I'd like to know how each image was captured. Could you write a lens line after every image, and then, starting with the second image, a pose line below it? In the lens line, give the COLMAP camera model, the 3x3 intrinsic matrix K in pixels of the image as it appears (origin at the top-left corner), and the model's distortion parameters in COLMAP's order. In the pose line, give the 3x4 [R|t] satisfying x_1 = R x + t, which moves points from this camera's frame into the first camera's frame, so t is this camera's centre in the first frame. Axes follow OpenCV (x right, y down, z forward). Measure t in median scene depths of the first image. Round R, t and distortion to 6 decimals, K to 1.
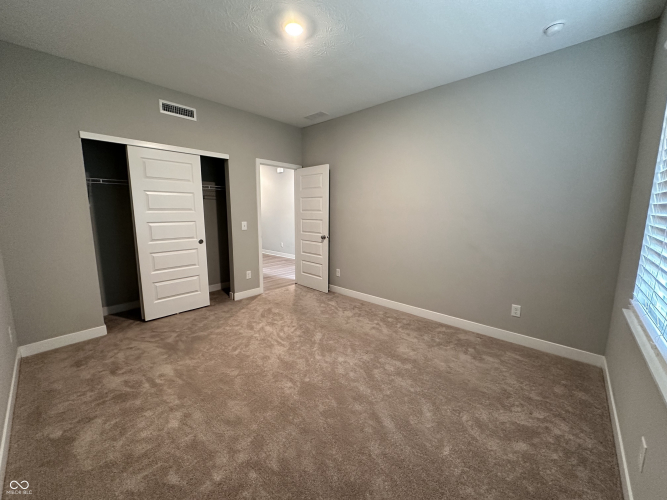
lens RADIAL K [[265.1, 0, 333.5], [0, 265.1, 250.0], [0, 0, 1]] dist [-0.000177, 0.000191]
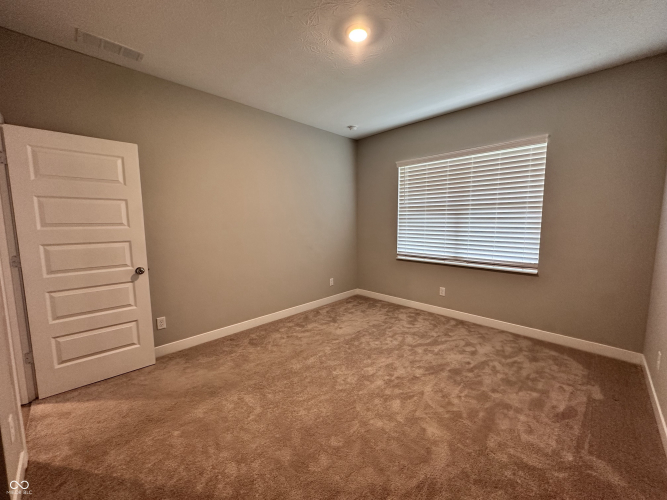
lens RADIAL K [[265.1, 0, 333.5], [0, 265.1, 250.0], [0, 0, 1]] dist [-0.000177, 0.000191]
pose [[0.035669, -0.116307, 0.992573, -0.625805], [0.152686, 0.982178, 0.109602, -0.098602], [-0.987631, 0.147642, 0.052791, 0.595495]]
